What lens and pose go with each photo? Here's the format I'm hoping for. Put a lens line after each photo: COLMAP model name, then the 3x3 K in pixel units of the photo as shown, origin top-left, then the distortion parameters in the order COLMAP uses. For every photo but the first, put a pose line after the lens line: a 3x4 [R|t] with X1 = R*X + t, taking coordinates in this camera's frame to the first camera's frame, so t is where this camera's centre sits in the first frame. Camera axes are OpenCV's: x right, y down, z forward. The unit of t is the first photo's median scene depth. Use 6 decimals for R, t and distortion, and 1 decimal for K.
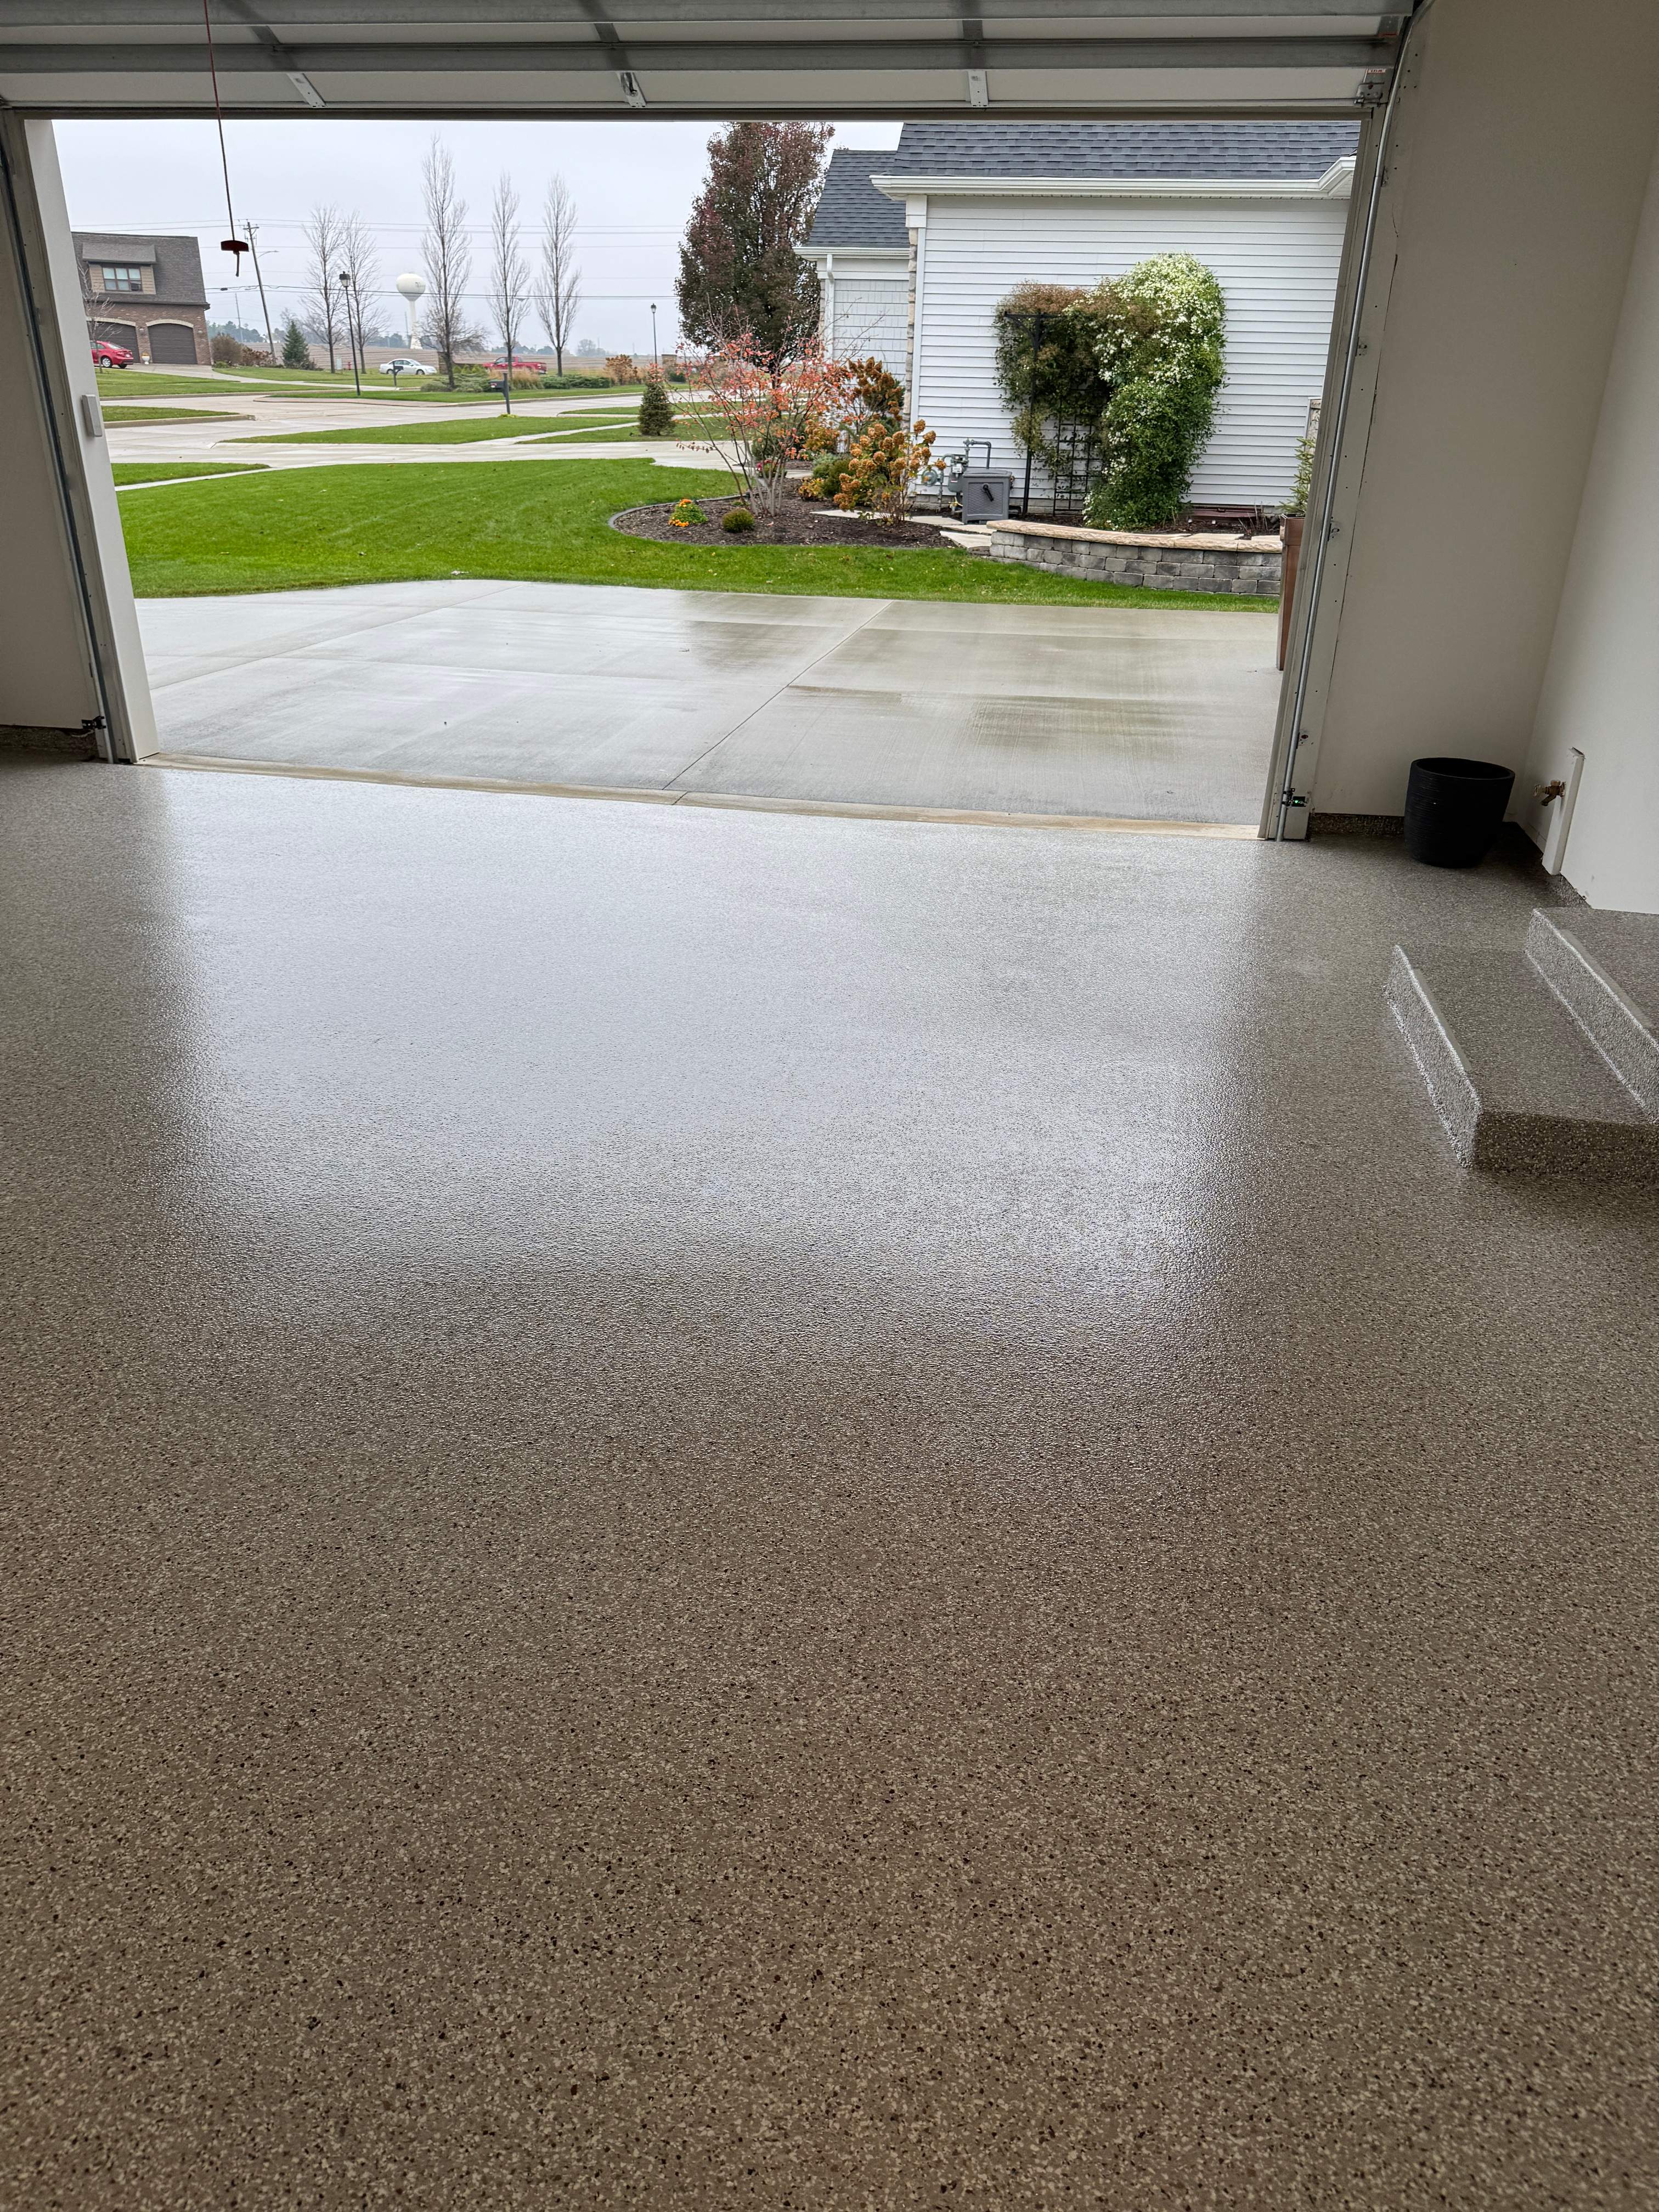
lens RADIAL K [[1584.1, 0, 795.6], [0, 1584.1, 1109.0], [0, 0, 1]] dist [0.049831, -0.052045]
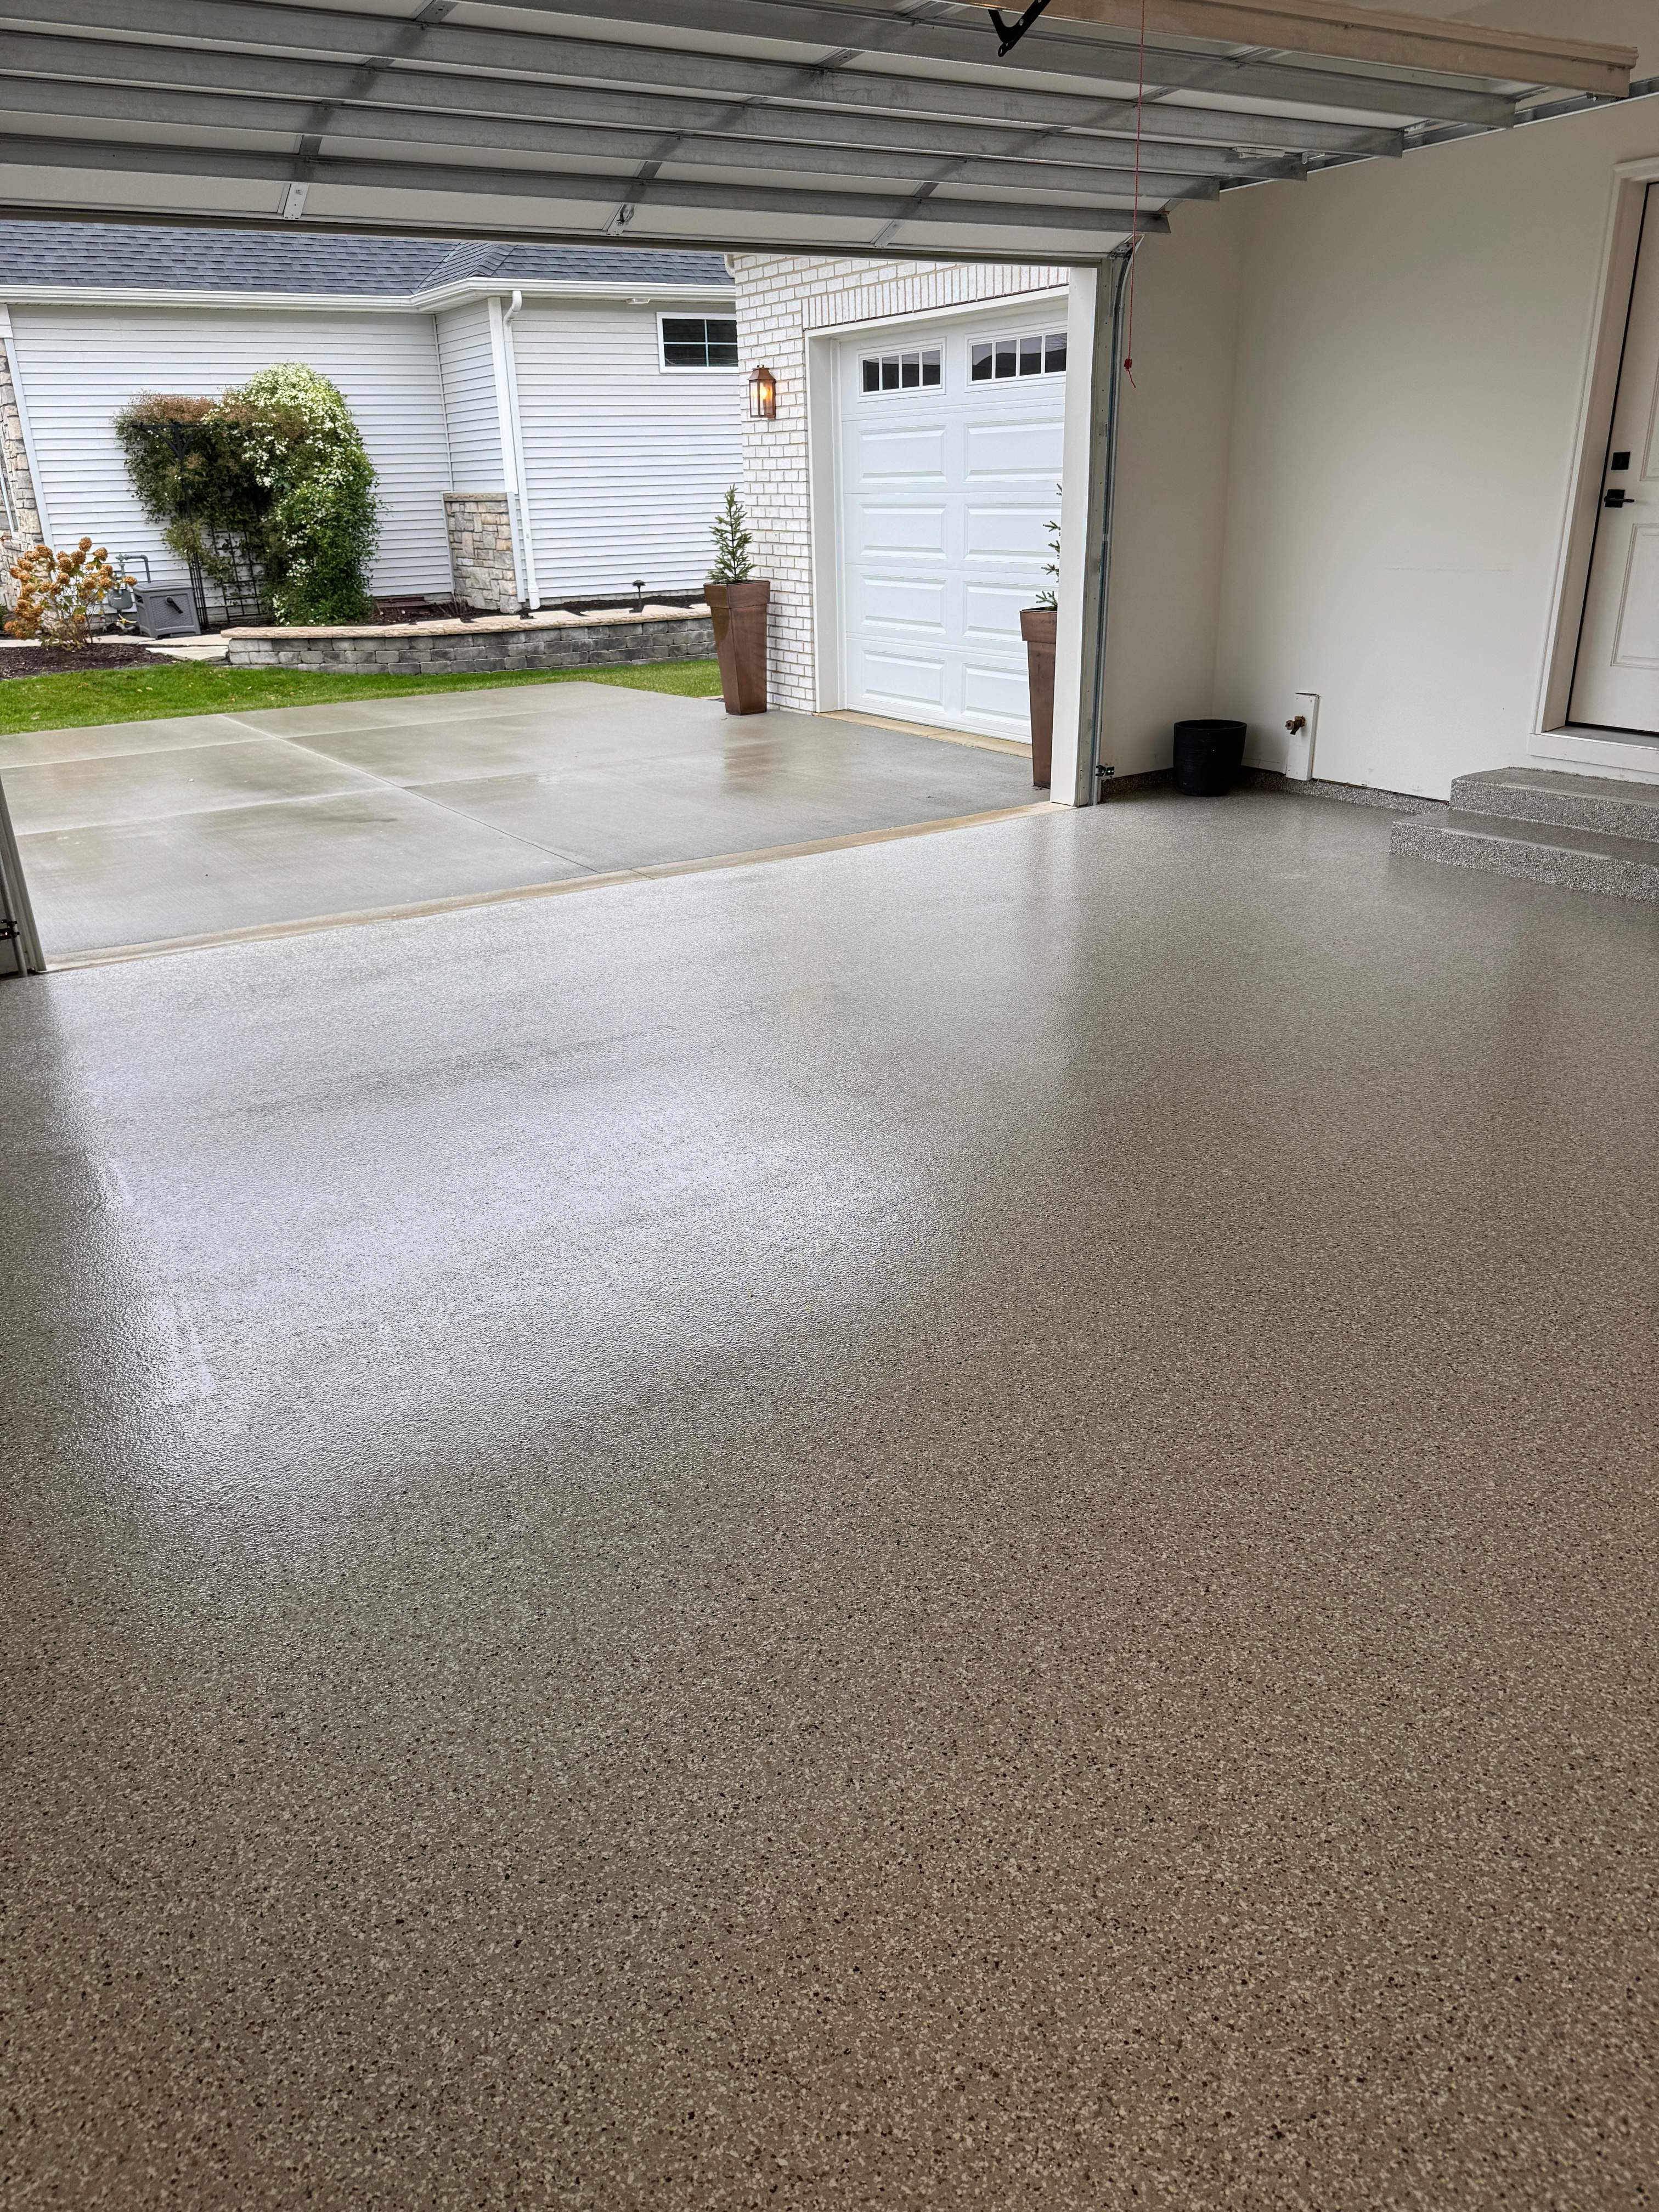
lens RADIAL K [[1584.1, 0, 795.6], [0, 1584.1, 1109.0], [0, 0, 1]] dist [0.049831, -0.052045]
pose [[0.769706, -0.279693, 0.573869, -0.237998], [0.312225, 0.949000, 0.043752, -0.025381], [-0.556839, 0.145500, 0.817778, 0.051992]]
